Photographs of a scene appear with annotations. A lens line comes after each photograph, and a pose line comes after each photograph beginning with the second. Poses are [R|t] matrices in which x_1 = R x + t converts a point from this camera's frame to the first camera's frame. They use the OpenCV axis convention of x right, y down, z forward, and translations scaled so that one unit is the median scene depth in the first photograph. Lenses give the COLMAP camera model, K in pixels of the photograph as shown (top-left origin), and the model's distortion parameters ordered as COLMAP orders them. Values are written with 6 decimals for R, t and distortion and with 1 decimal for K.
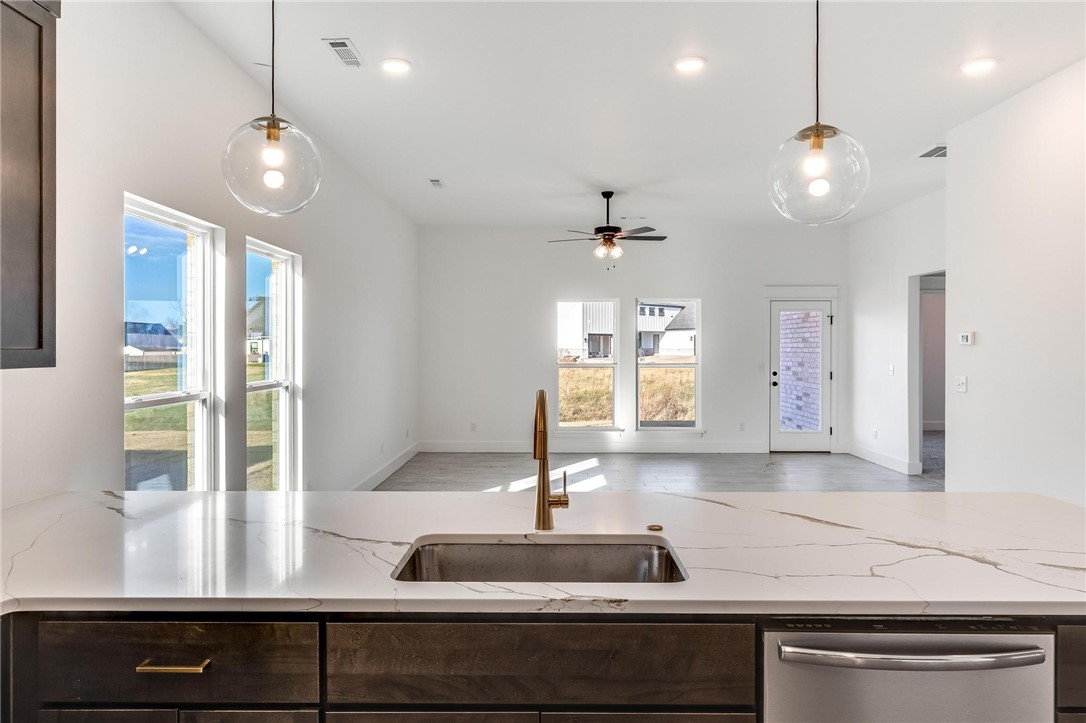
lens RADIAL K [[675.5, 0, 544.6], [0, 675.5, 347.8], [0, 0, 1]] dist [-0.001833, 0.002096]
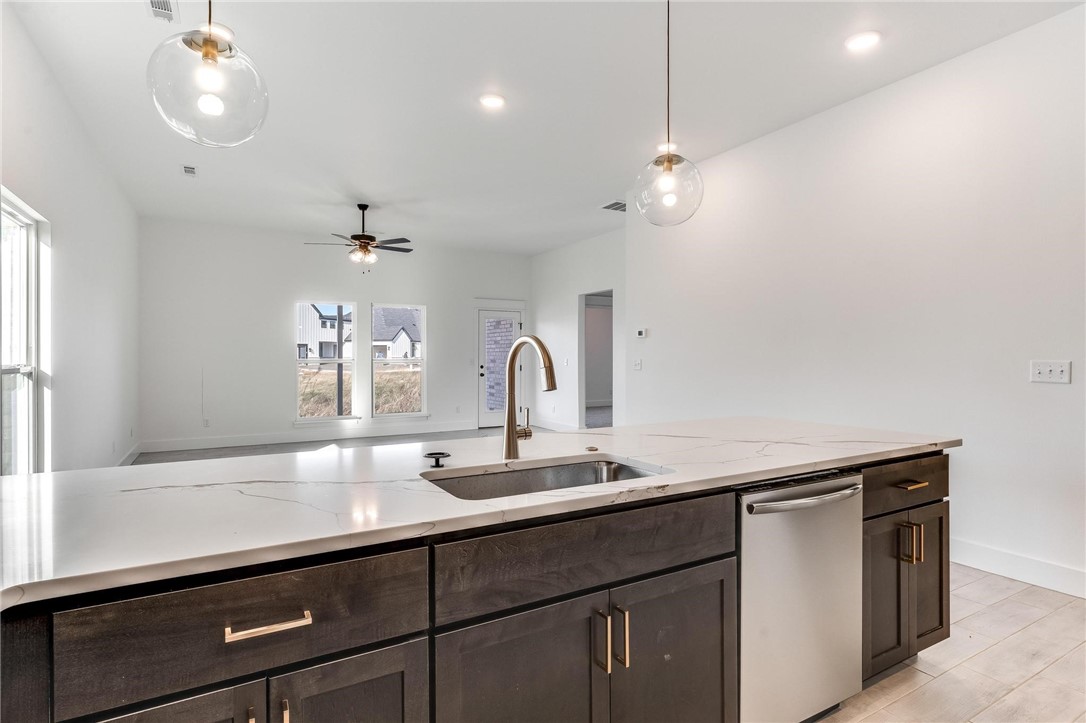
lens RADIAL K [[555.4, 0, 544.2], [0, 555.4, 355.3], [0, 0, 1]] dist [-0.002802, -0.000482]
pose [[0.861063, -0.000103, 0.508498, -0.403046], [0.002203, 0.999991, -0.003529, 0.088885], [-0.508493, 0.004159, 0.861056, 0.146661]]
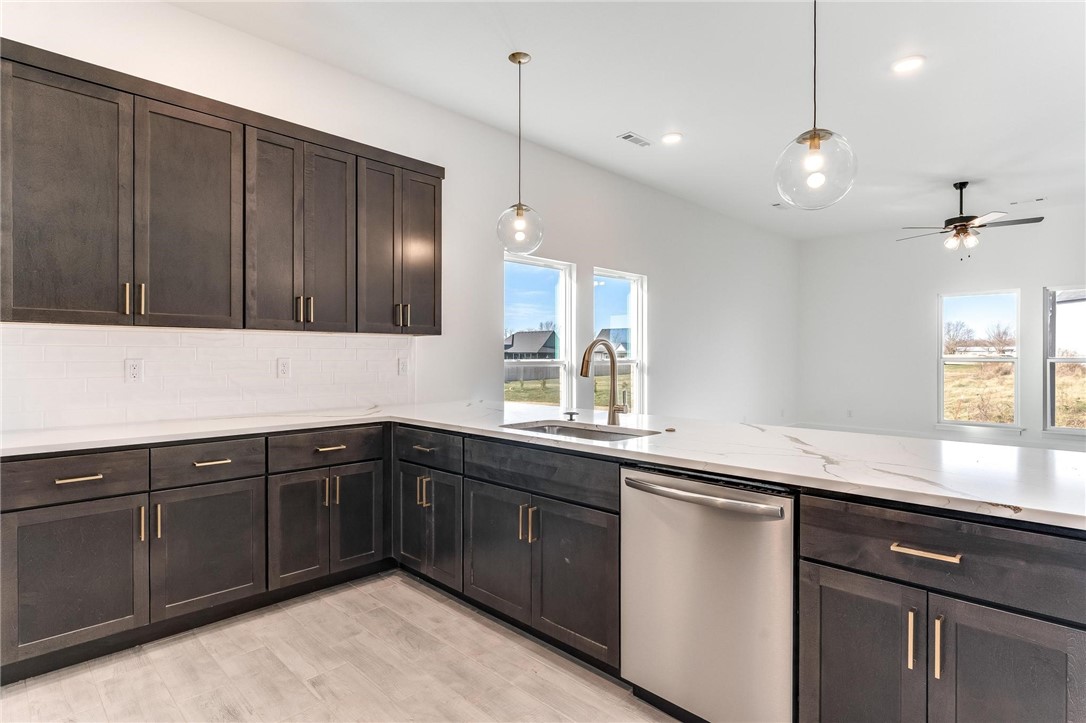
lens RADIAL K [[560.3, 0, 545.4], [0, 560.3, 357.2], [0, 0, 1]] dist [-0.000026, -0.000170]
pose [[0.718598, 0.001781, -0.695423, 0.775634], [-0.000607, 0.999998, 0.001933, 0.092244], [0.695425, -0.000967, 0.718598, -0.095333]]
